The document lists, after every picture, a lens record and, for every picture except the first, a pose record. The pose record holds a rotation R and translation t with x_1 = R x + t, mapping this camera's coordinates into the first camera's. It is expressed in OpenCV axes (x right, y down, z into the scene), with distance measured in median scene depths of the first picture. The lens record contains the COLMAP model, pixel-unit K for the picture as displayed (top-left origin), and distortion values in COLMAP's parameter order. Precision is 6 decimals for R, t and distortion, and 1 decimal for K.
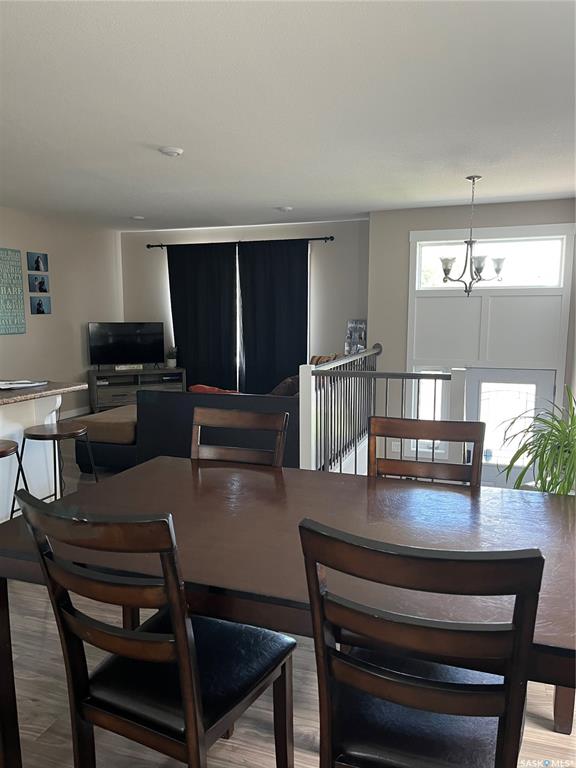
lens RADIAL K [[576.8, 0, 288.0], [0, 576.8, 384.0], [0, 0, 1]] dist [0.053408, -0.071735]
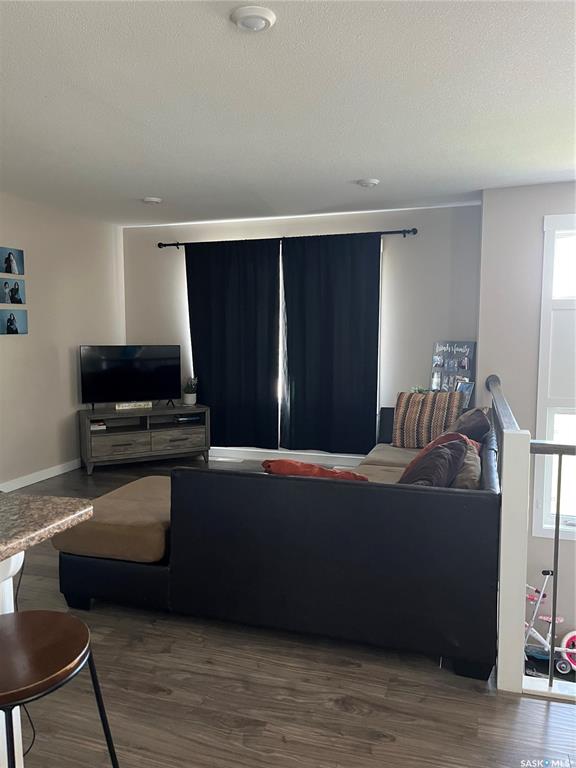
lens RADIAL K [[576.8, 0, 288.0], [0, 576.8, 384.0], [0, 0, 1]] dist [0.053408, -0.071735]
pose [[0.999746, -0.002435, 0.022393, -0.095079], [0.003234, 0.999357, -0.035714, -0.029940], [-0.022291, 0.035777, 0.999111, 0.256761]]
